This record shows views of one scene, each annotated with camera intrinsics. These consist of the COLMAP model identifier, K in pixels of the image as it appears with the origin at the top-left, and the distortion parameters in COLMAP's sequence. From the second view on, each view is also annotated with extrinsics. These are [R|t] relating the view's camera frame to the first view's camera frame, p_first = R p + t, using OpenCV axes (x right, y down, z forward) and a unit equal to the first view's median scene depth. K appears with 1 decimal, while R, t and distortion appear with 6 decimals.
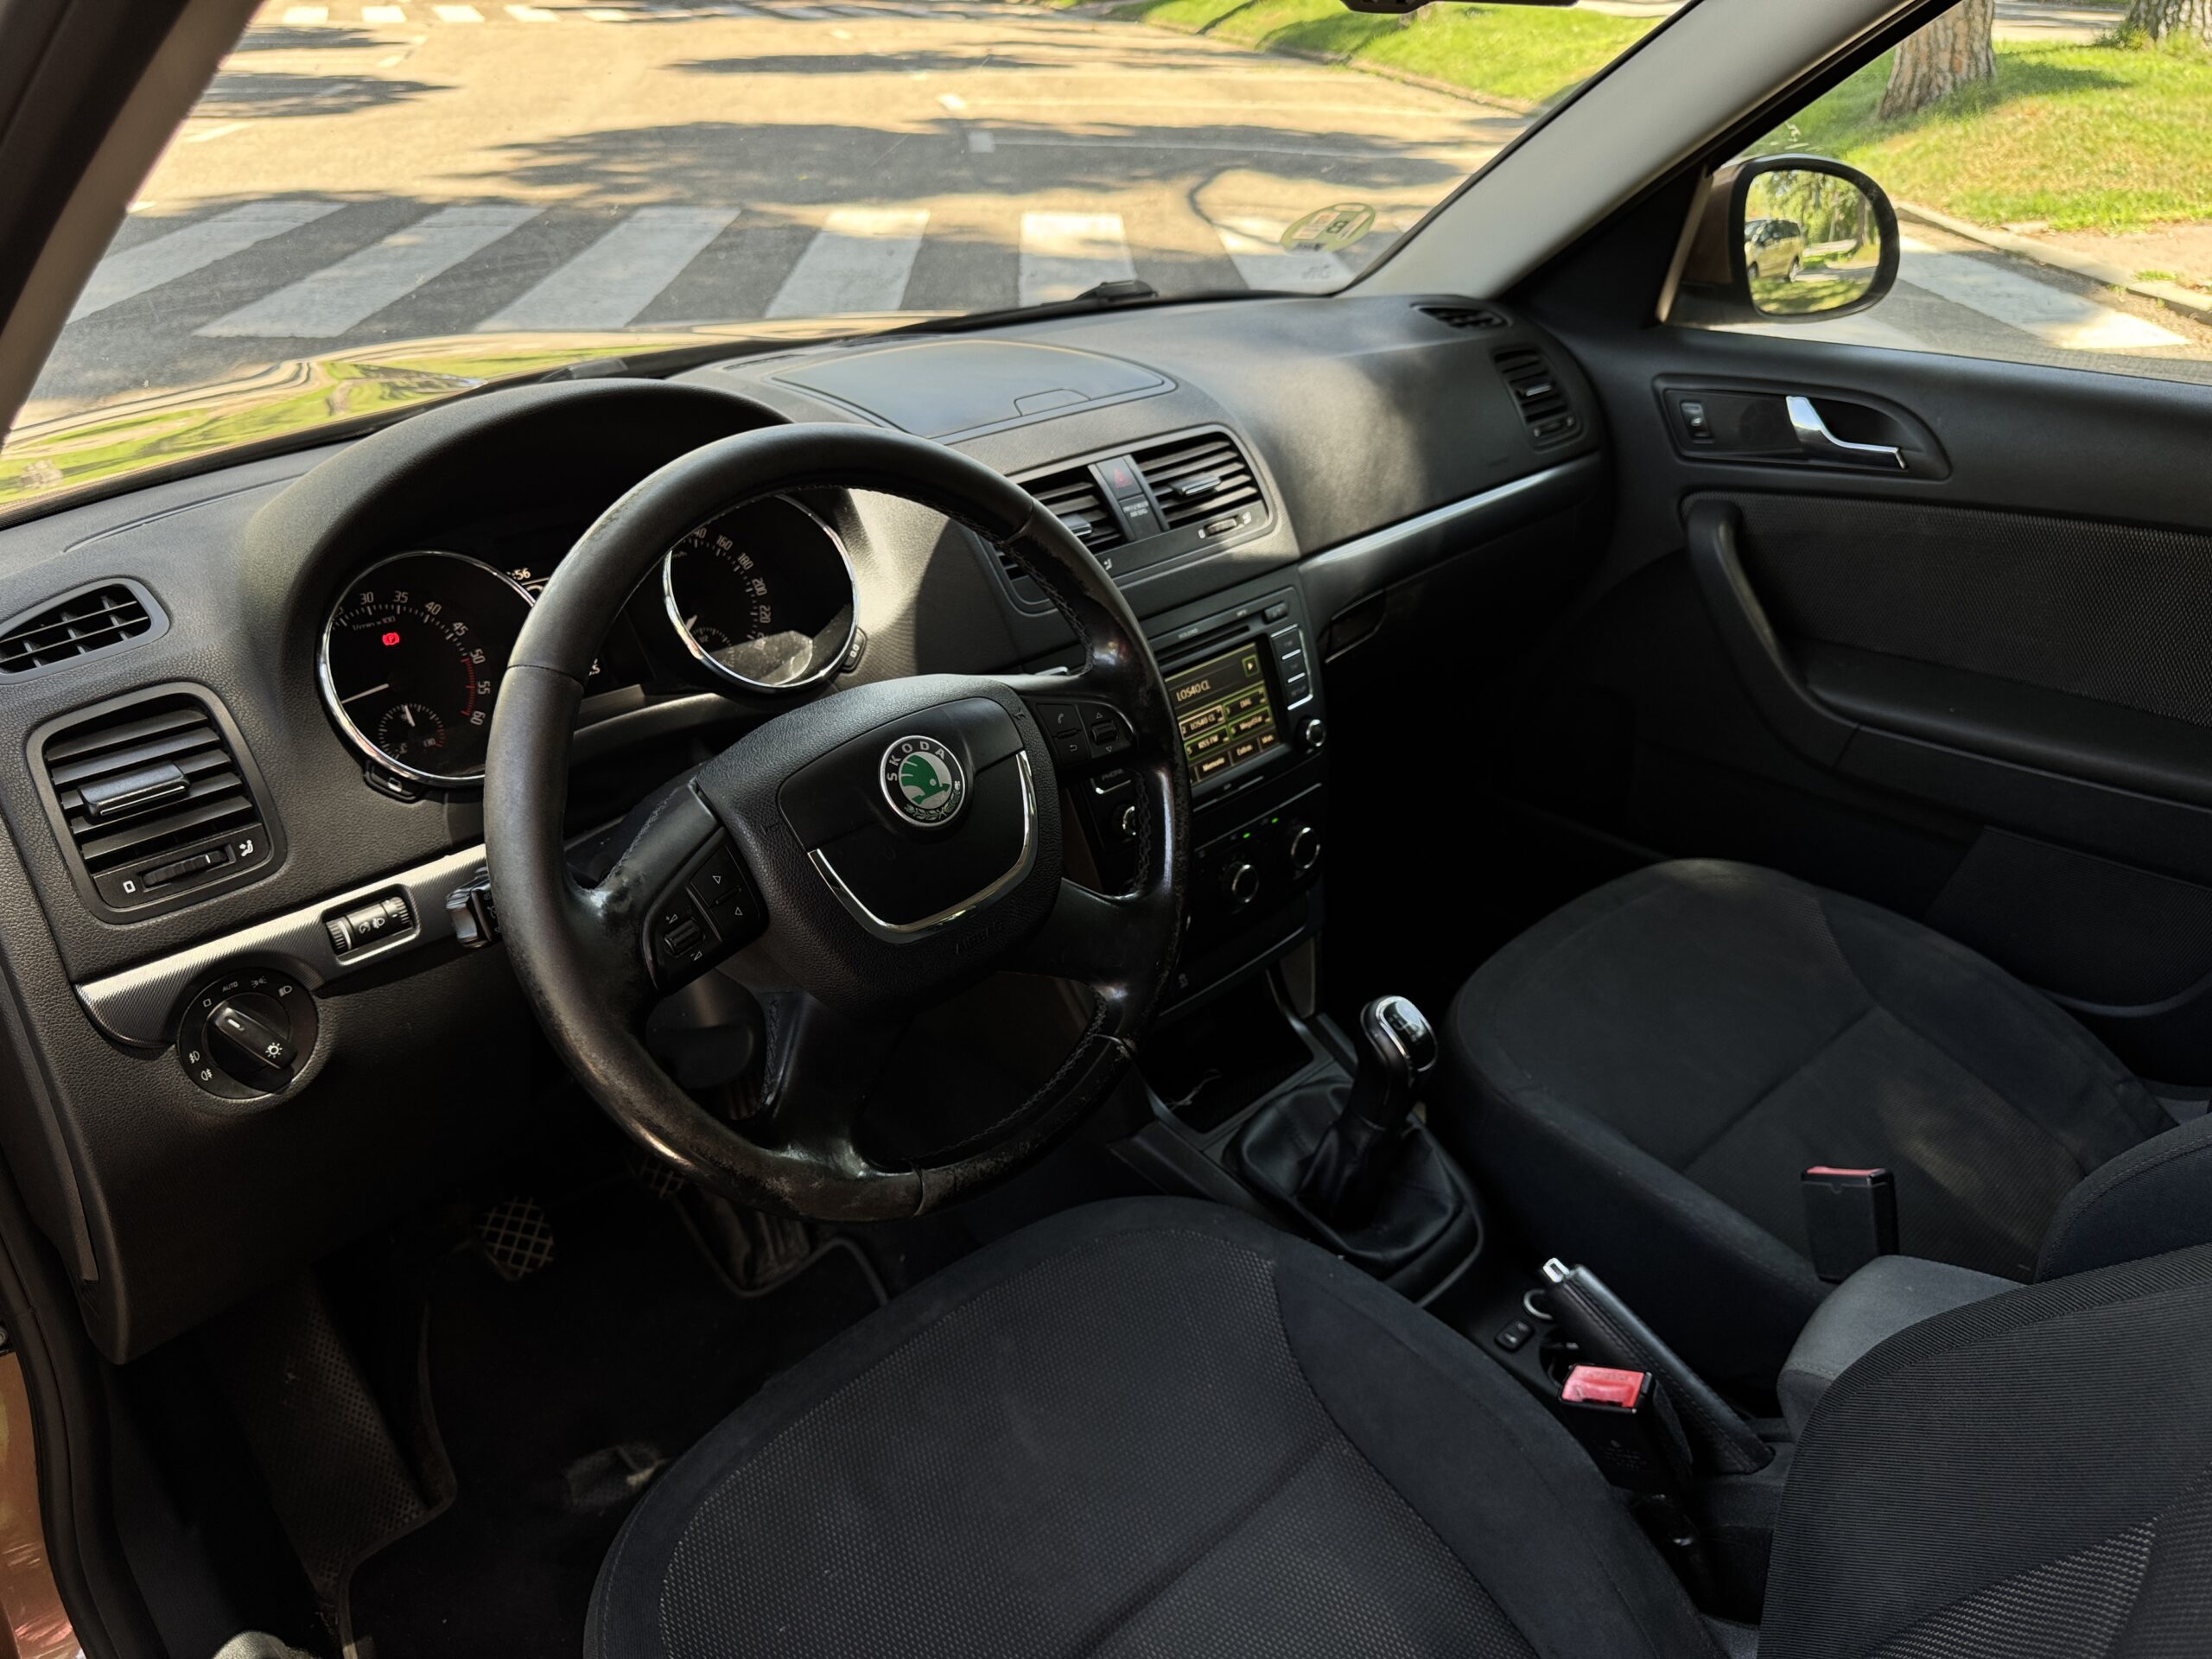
lens RADIAL K [[1562.9, 0, 1109.6], [0, 1562.9, 822.9], [0, 0, 1]] dist [0.035851, -0.041268]
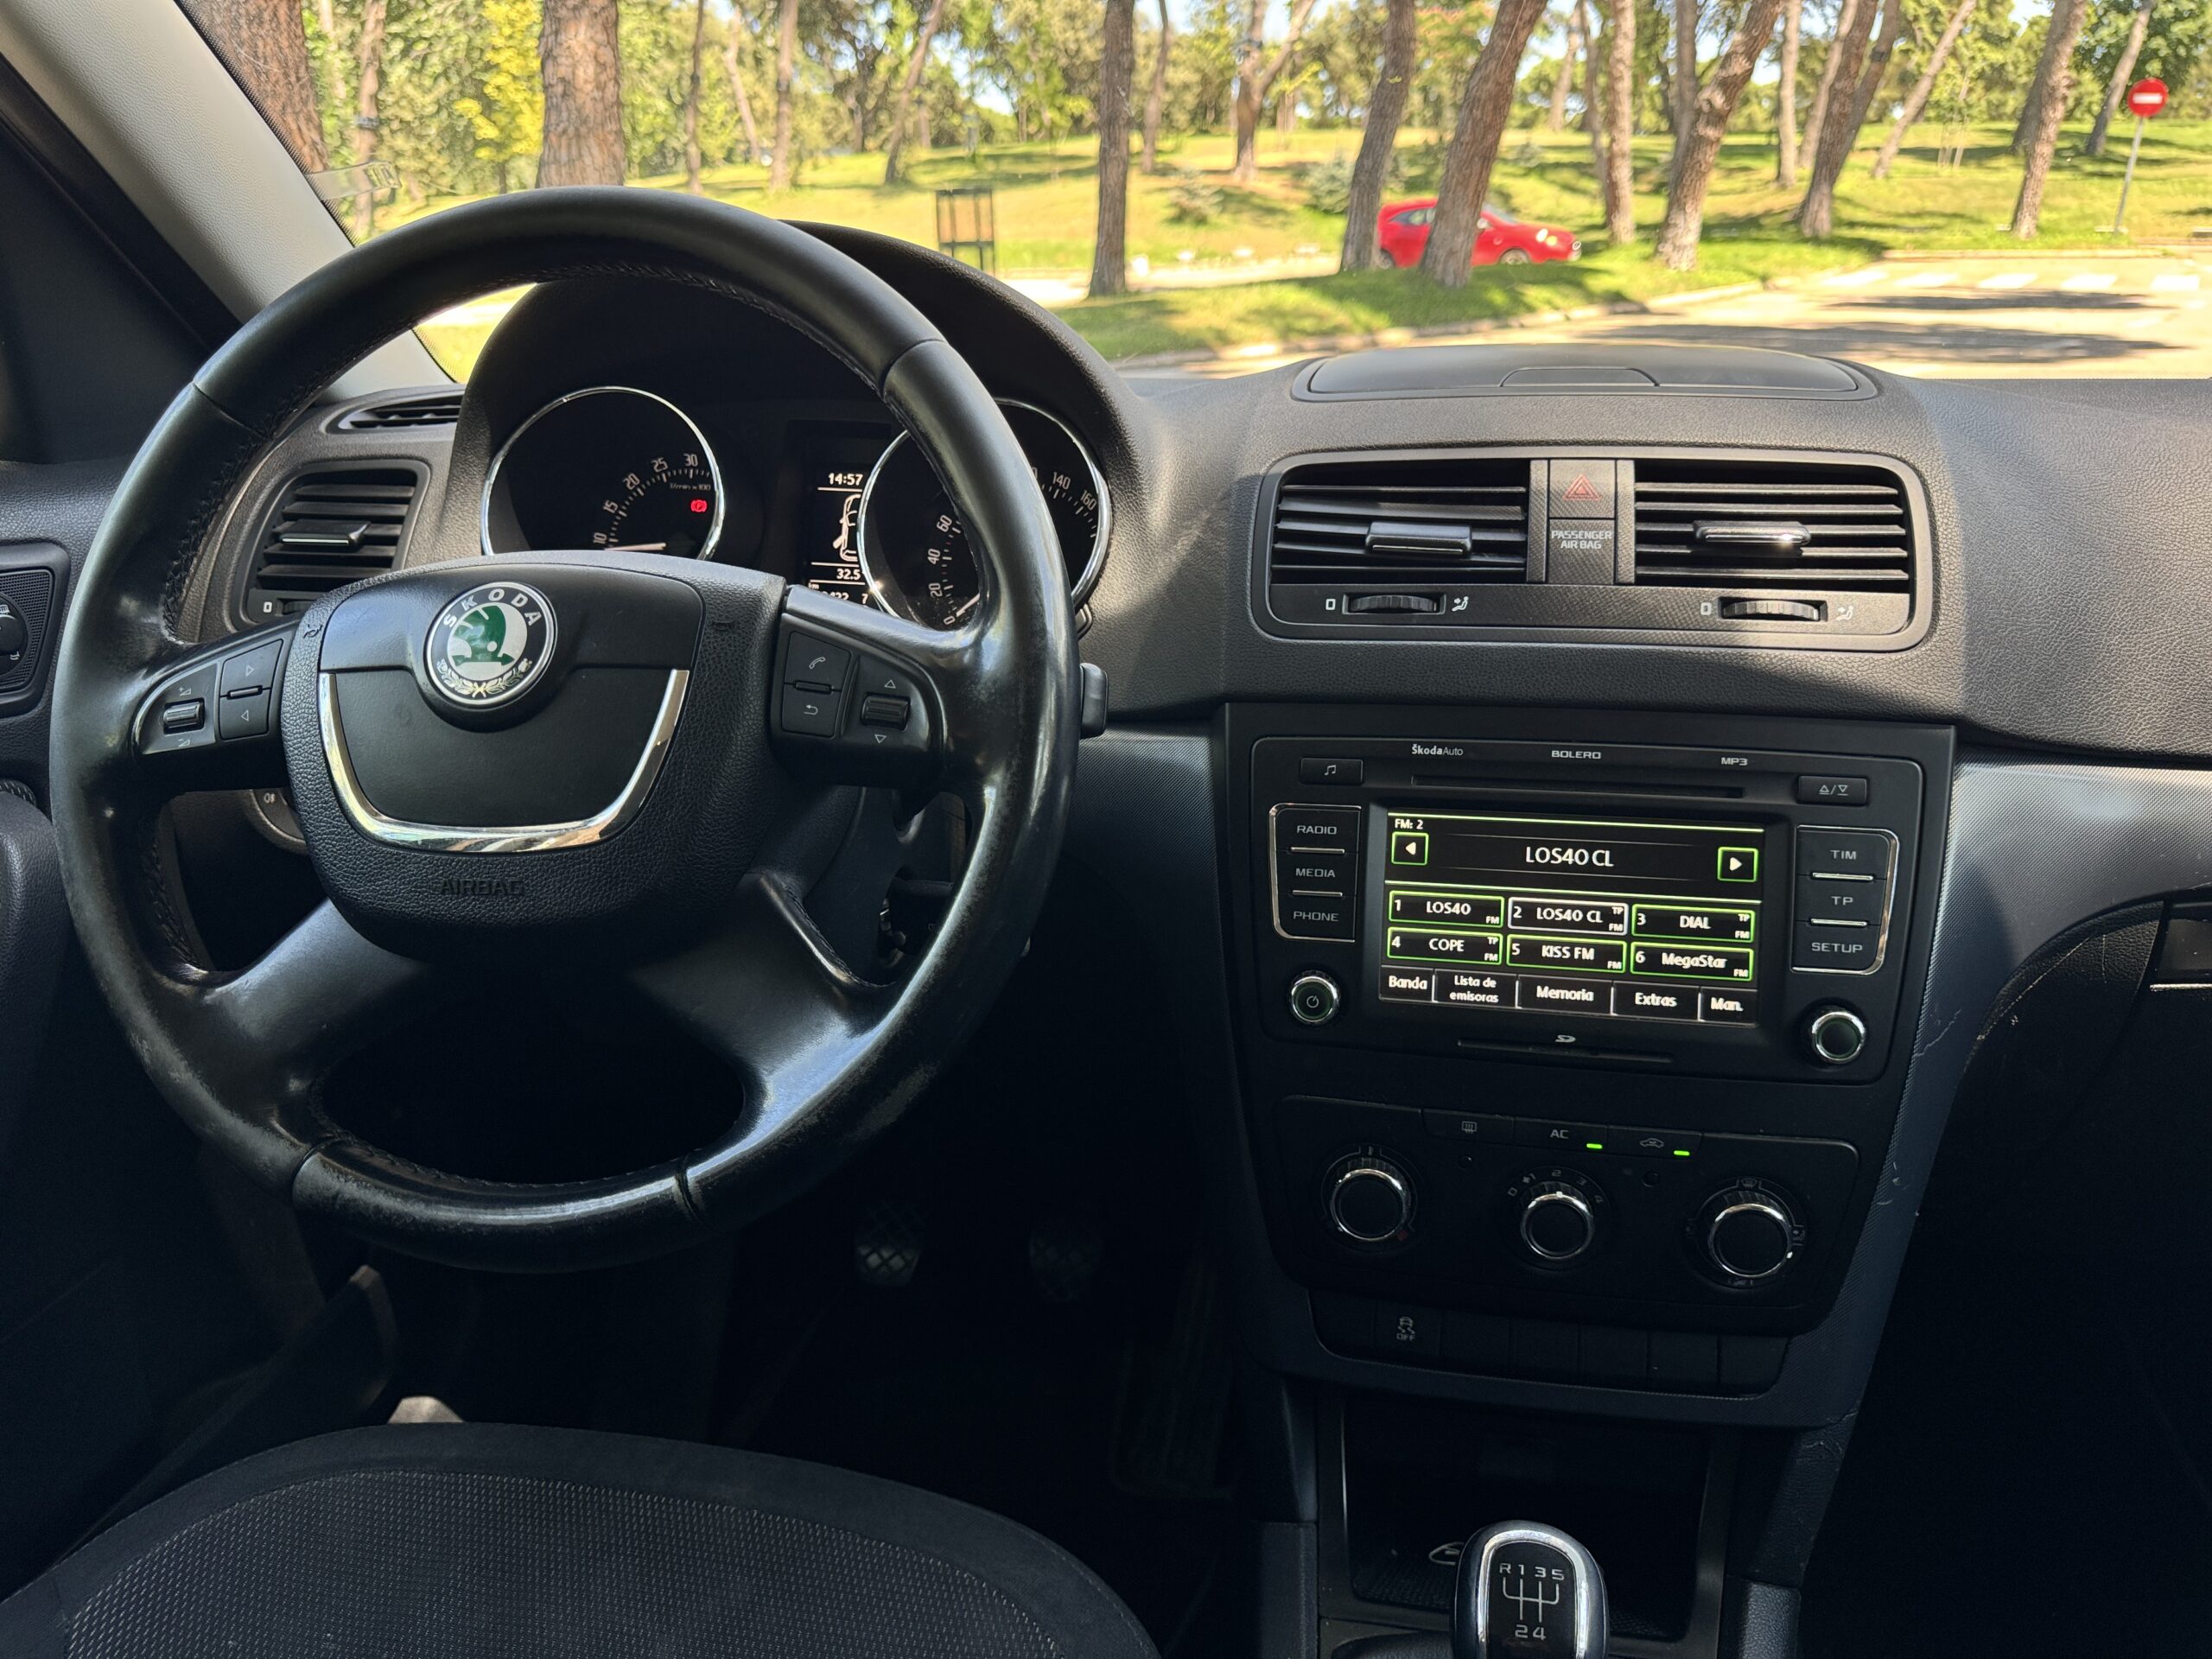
lens RADIAL K [[1562.9, 0, 1082.0], [0, 1562.9, 822.7], [0, 0, 1]] dist [0.035851, -0.041268]
pose [[0.543176, 0.252414, -0.800779, 0.411135], [-0.379550, 0.924547, 0.033974, -0.048130], [0.748934, 0.285482, 0.597995, 0.520553]]
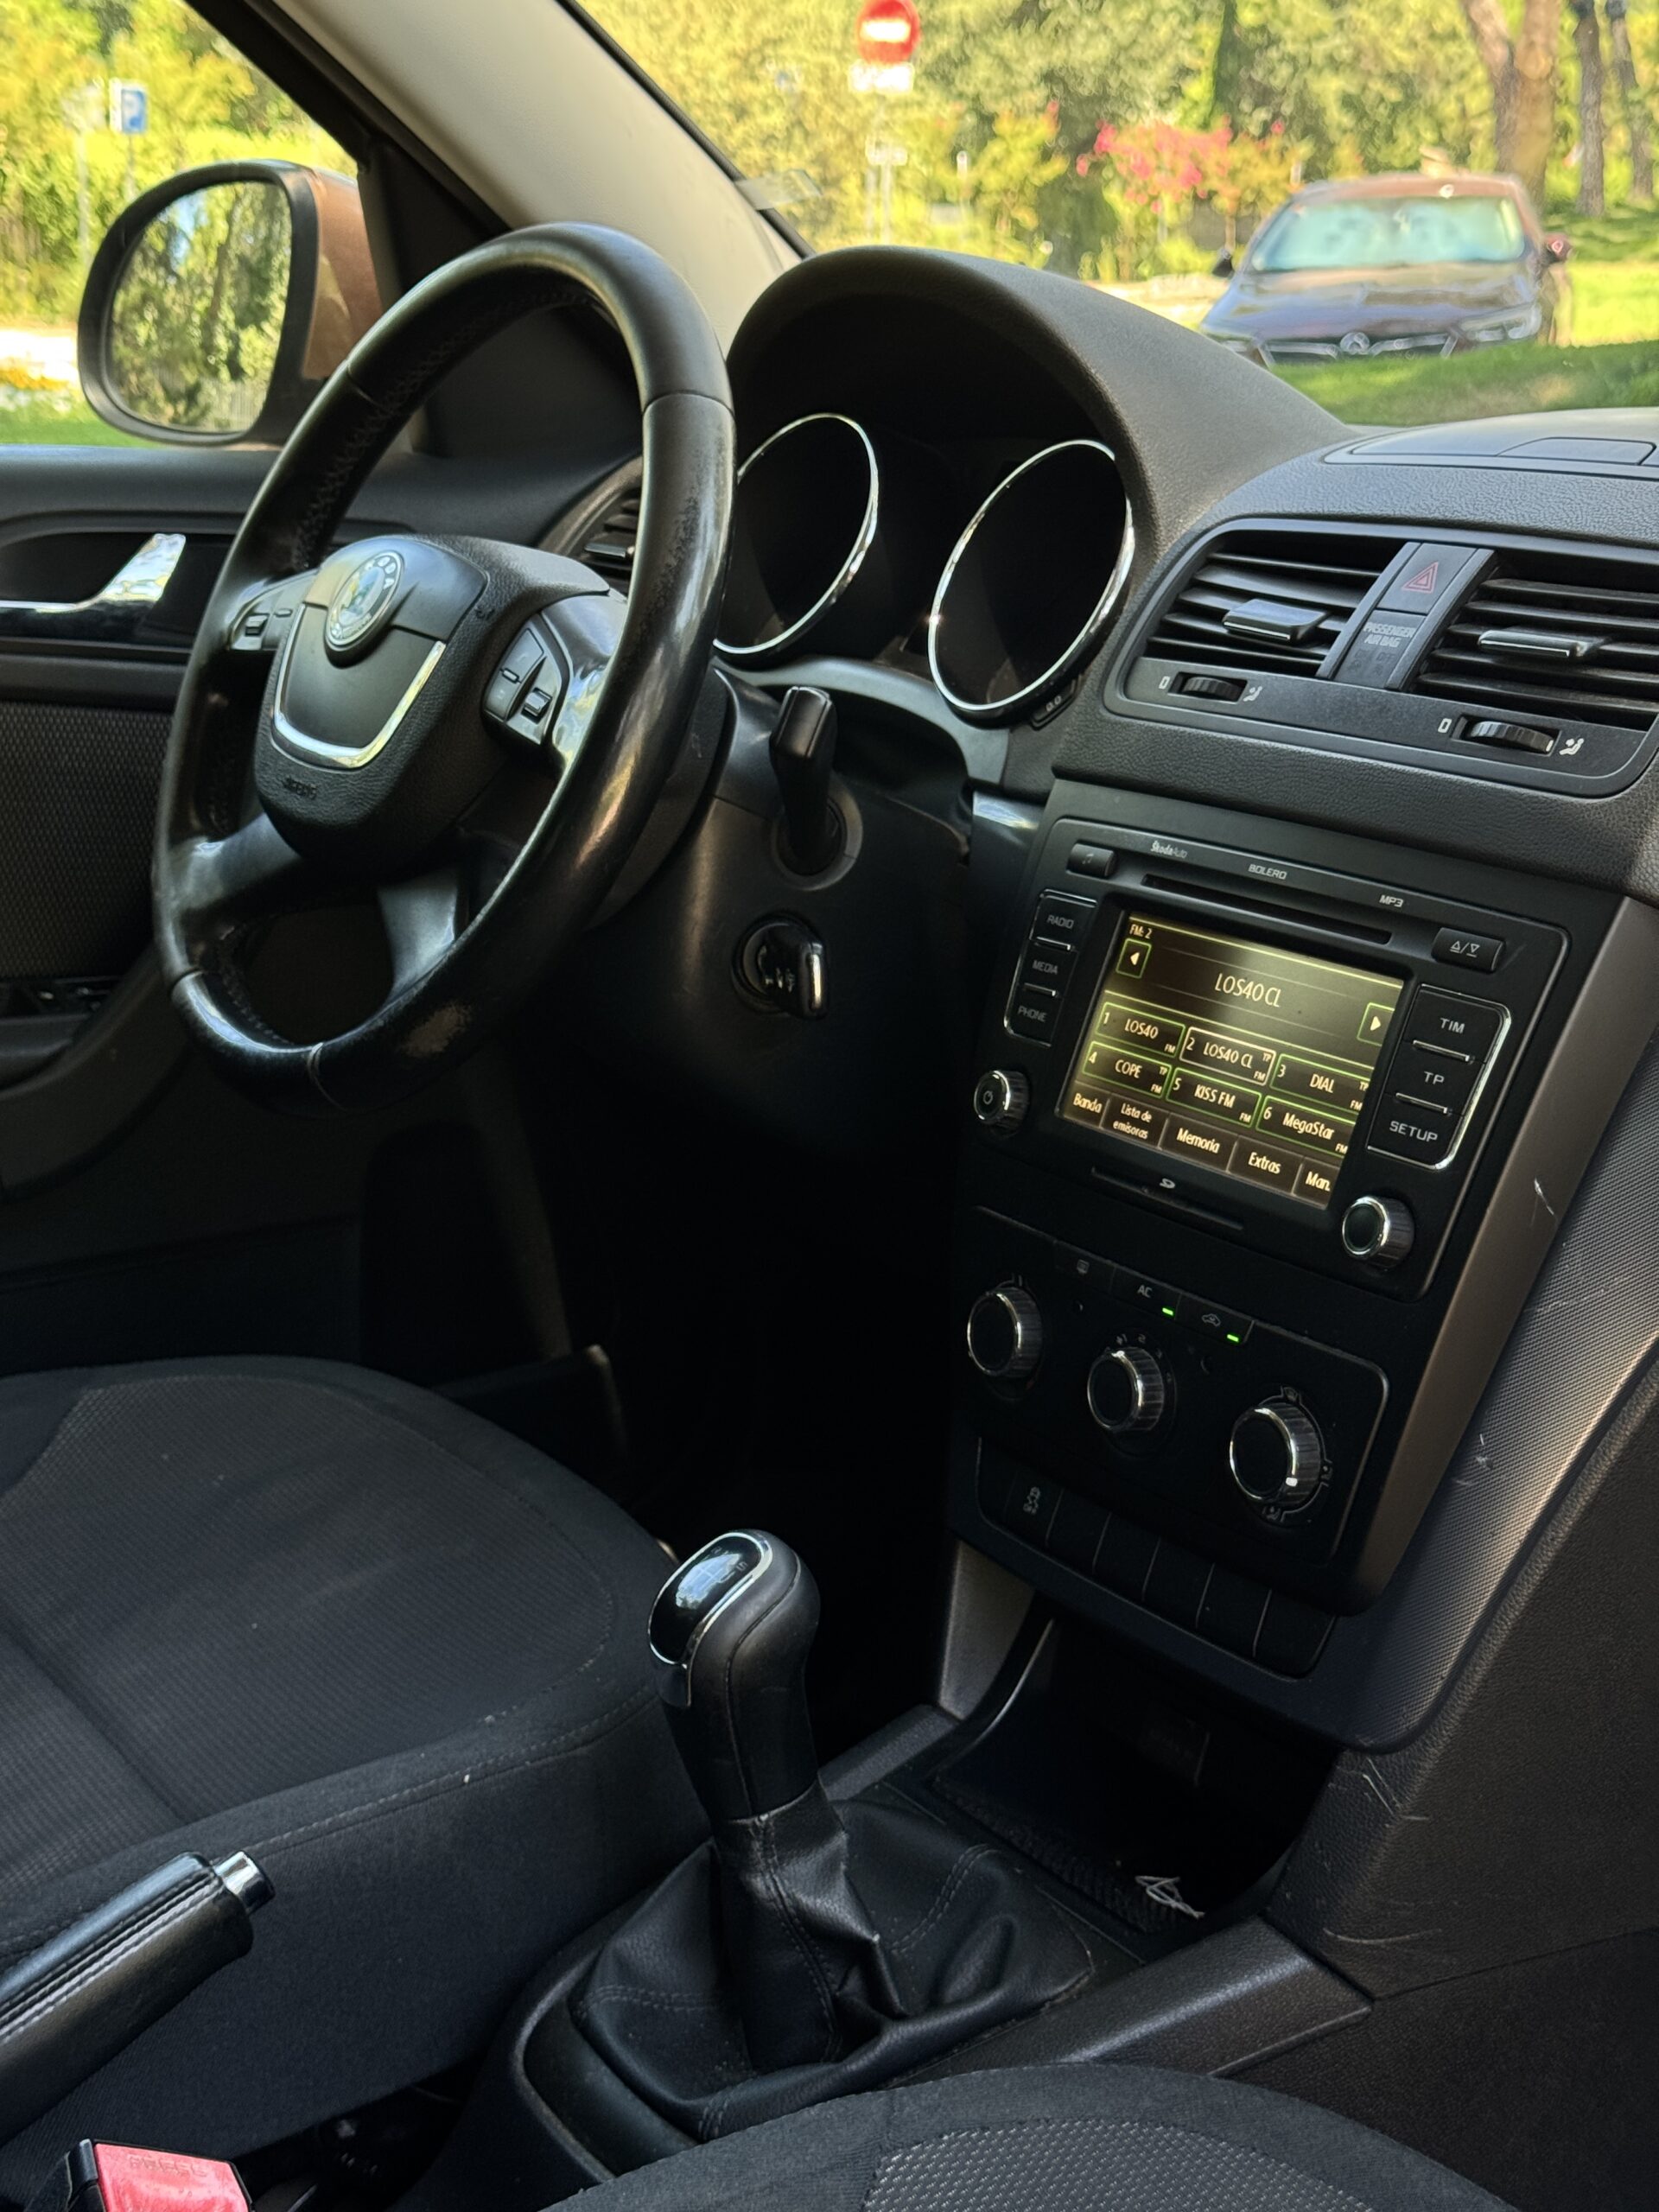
lens RADIAL K [[3037.1, 0, 815.8], [0, 3037.1, 1118.5], [0, 0, 1]] dist [0.078704, 0.000000]
pose [[-0.199664, 0.251968, -0.946914, 0.994879], [-0.466006, 0.825672, 0.317967, -0.291763], [0.861958, 0.504755, -0.047438, 0.946973]]
